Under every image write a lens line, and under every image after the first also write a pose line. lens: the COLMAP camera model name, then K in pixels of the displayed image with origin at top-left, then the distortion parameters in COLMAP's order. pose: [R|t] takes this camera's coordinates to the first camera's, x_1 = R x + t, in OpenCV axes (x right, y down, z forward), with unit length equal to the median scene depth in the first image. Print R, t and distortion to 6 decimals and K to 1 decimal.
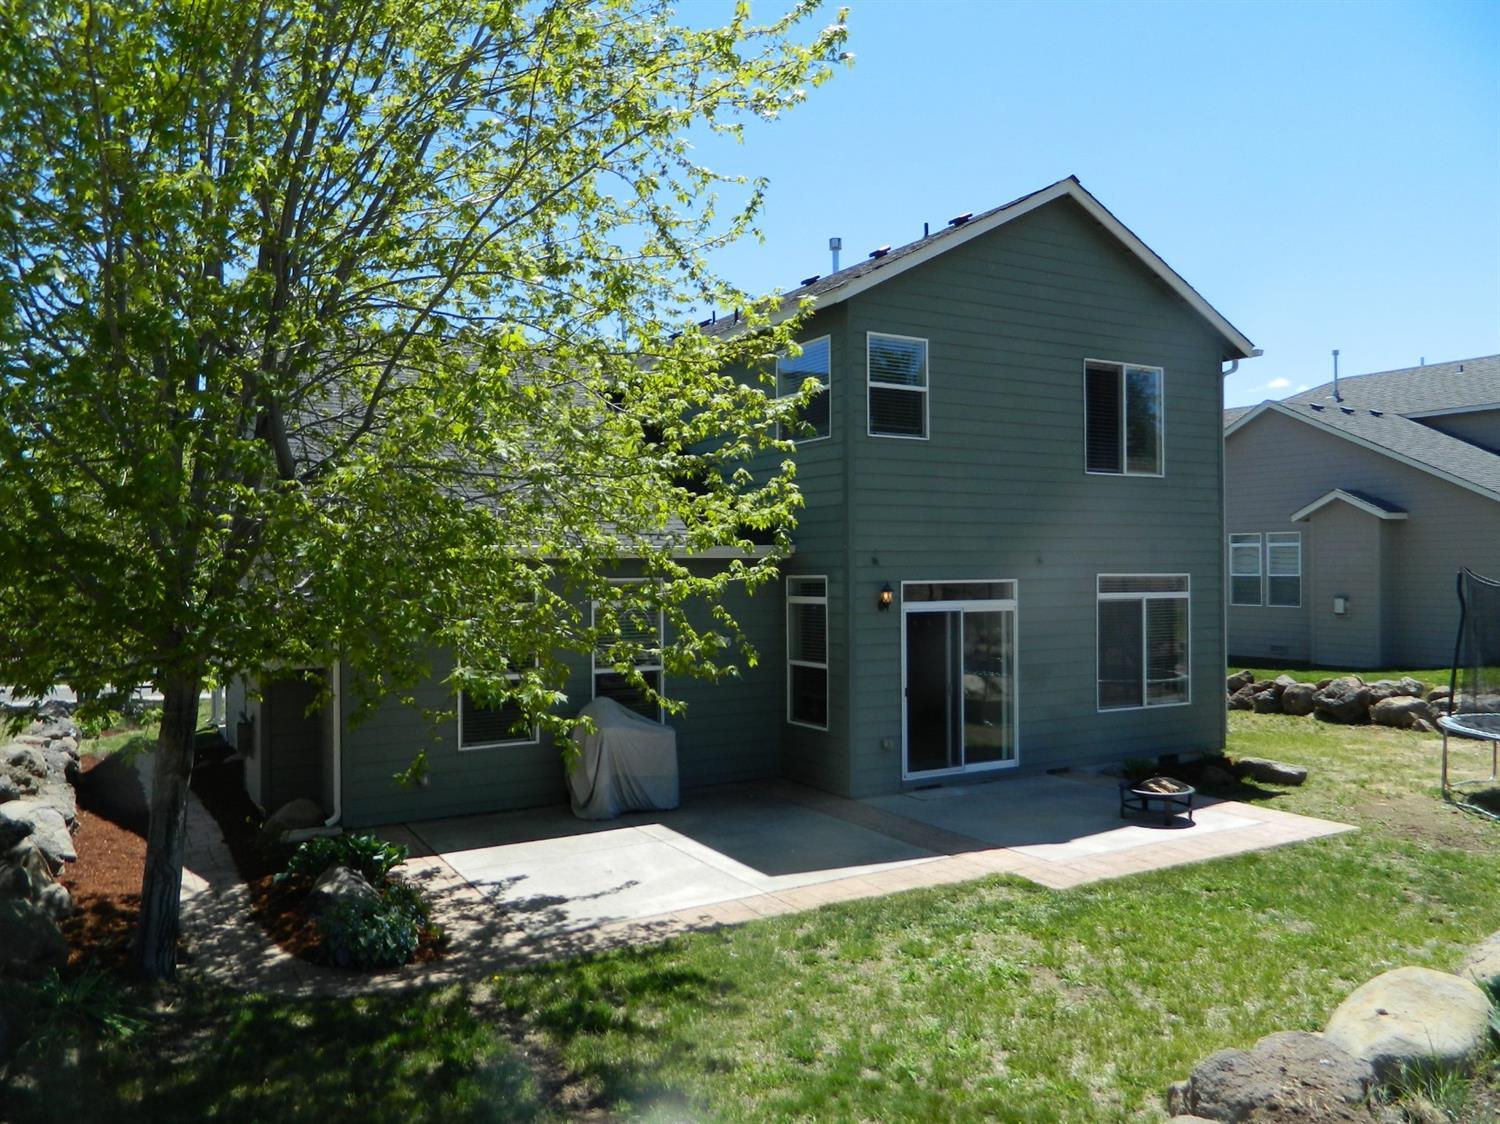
lens RADIAL K [[1132.9, 0, 750.0], [0, 1132.9, 562.0], [0, 0, 1]] dist [0.003925, 0.003089]
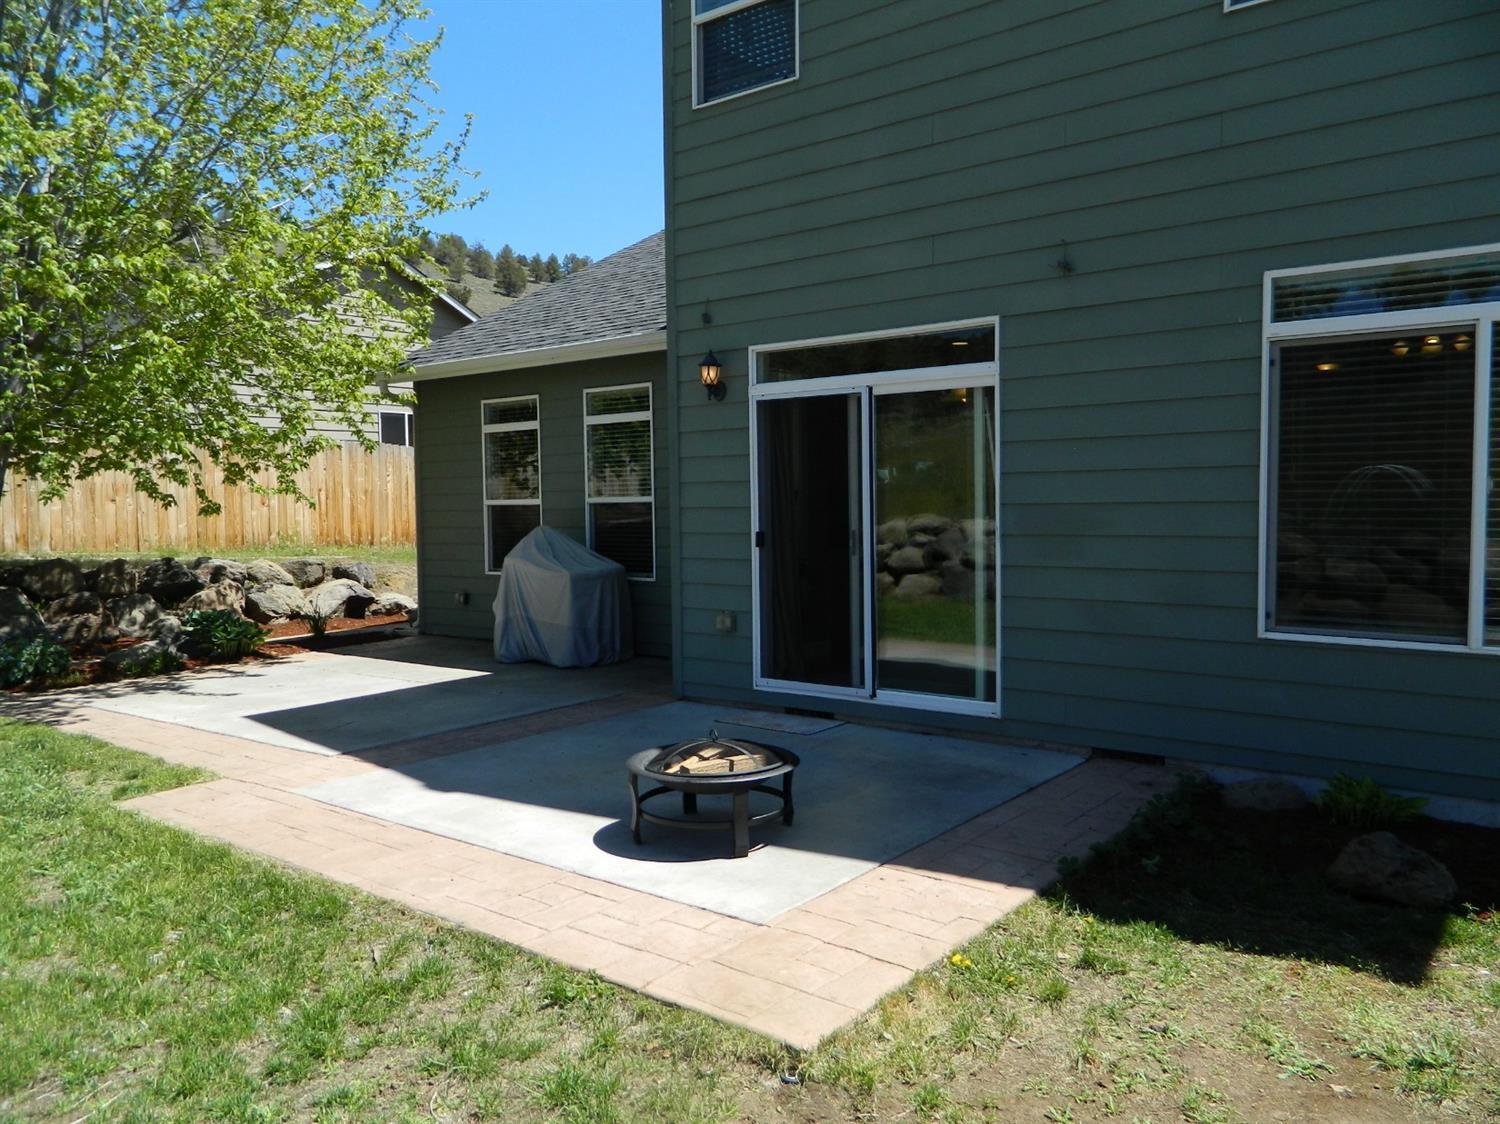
lens RADIAL K [[1132.9, 0, 750.0], [0, 1132.9, 562.0], [0, 0, 1]] dist [0.003925, 0.003089]
pose [[0.357271, 0.050883, -0.932614, 0.639155], [0.013439, 0.998131, 0.059606, 0.086783], [0.933904, -0.033829, 0.355920, 0.744189]]
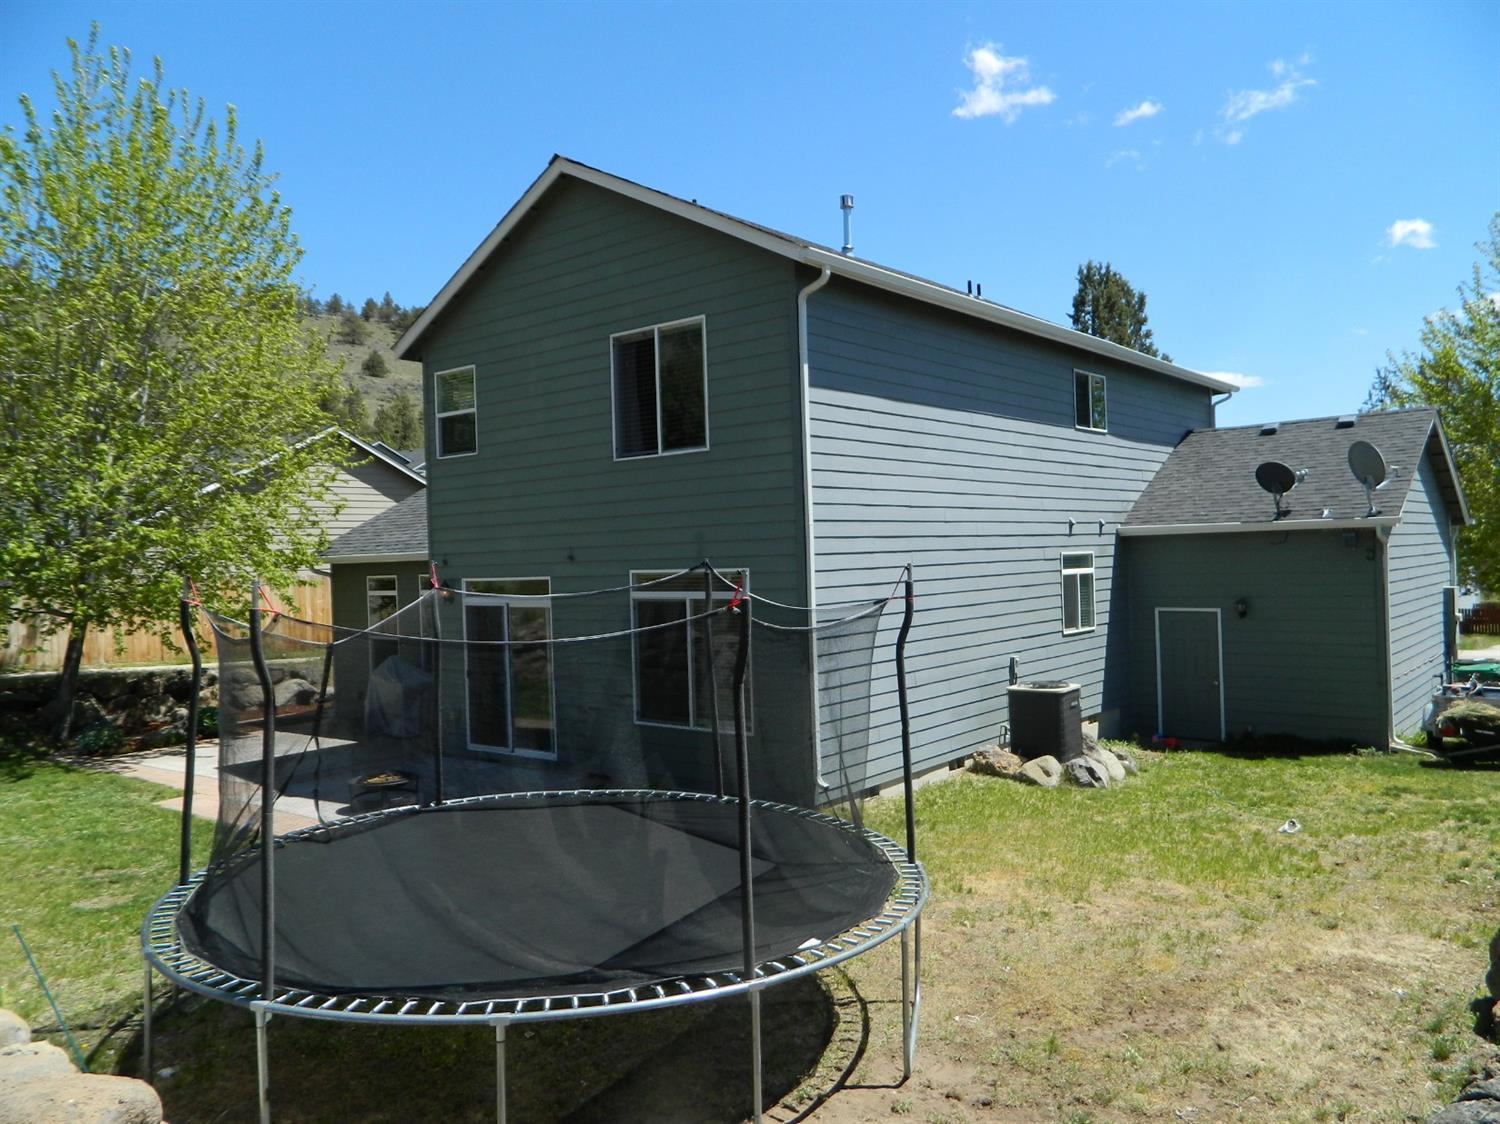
lens RADIAL K [[1132.9, 0, 750.0], [0, 1132.9, 562.0], [0, 0, 1]] dist [0.003925, 0.003089]
pose [[0.341123, 0.000013, -0.940019, 1.256948], [0.032719, 0.999394, 0.011887, -0.004210], [0.939449, -0.034811, 0.340916, 0.829072]]
